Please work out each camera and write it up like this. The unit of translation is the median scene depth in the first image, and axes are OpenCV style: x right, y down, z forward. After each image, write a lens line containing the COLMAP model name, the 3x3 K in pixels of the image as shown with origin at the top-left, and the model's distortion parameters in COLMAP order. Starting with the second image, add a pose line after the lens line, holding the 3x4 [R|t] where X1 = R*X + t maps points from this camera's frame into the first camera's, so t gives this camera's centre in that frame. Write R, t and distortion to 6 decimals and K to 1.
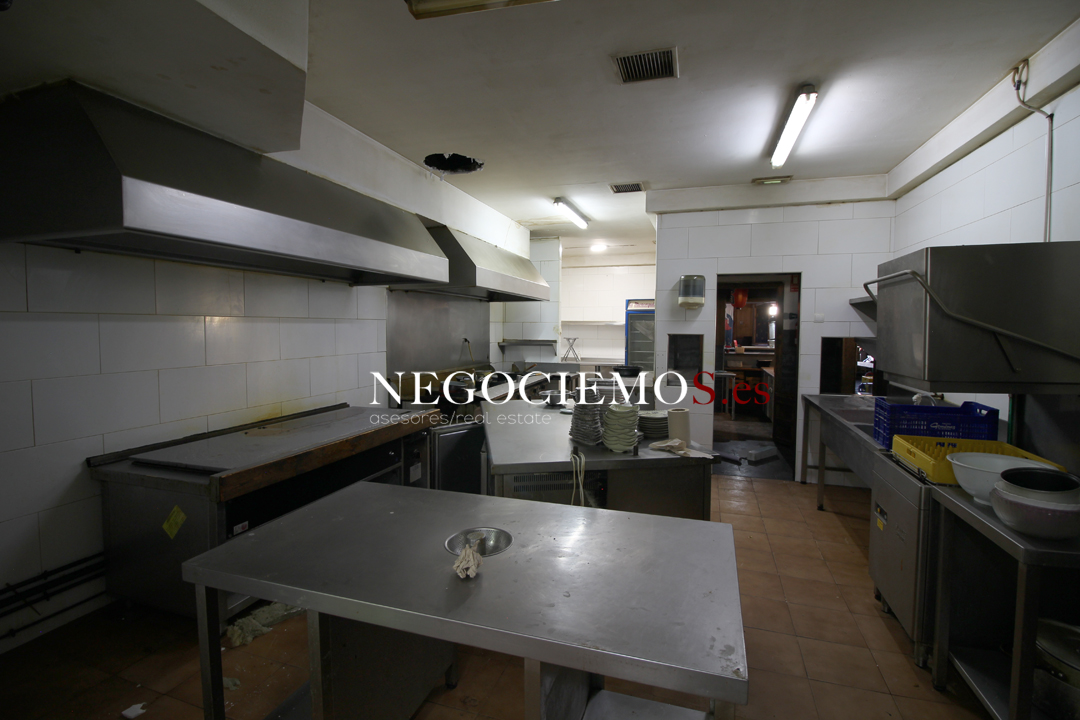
lens RADIAL K [[498.4, 0, 540.0], [0, 498.4, 360.0], [0, 0, 1]] dist [0.000124, -0.000010]
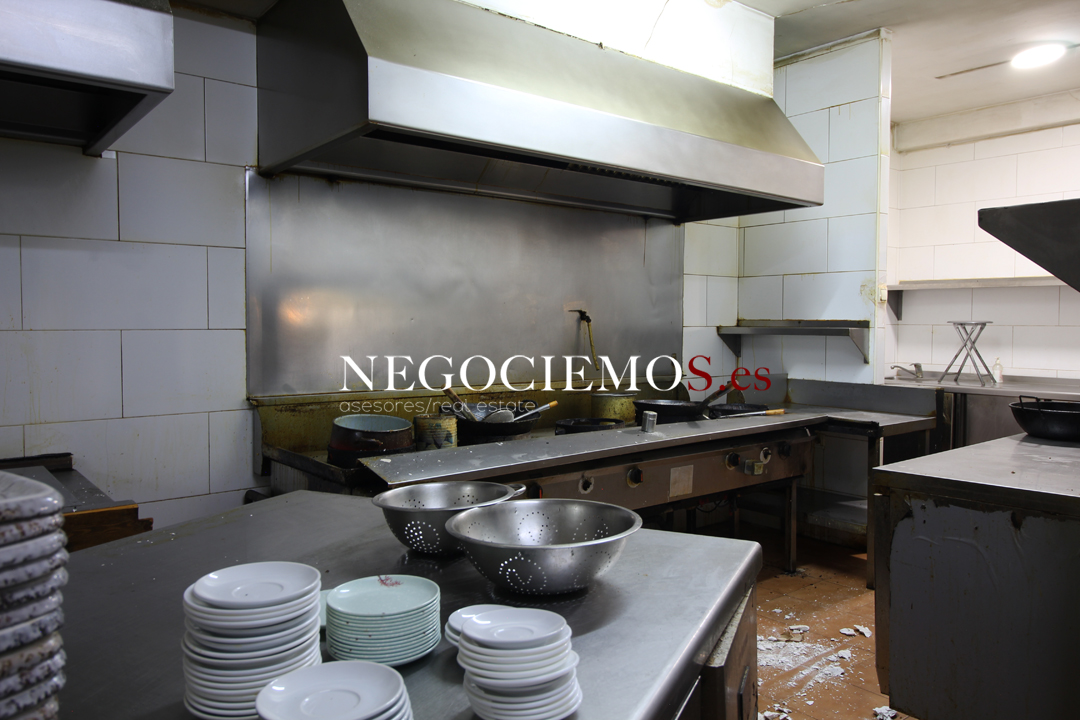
lens RADIAL K [[785.0, 0, 540.0], [0, 785.0, 360.0], [0, 0, 1]] dist [0.000930, 0.001186]
pose [[0.834493, 0.024747, -0.550462, 0.147183], [-0.036296, 0.999290, -0.010101, 0.003387], [0.549821, 0.028409, 0.834799, 0.395363]]
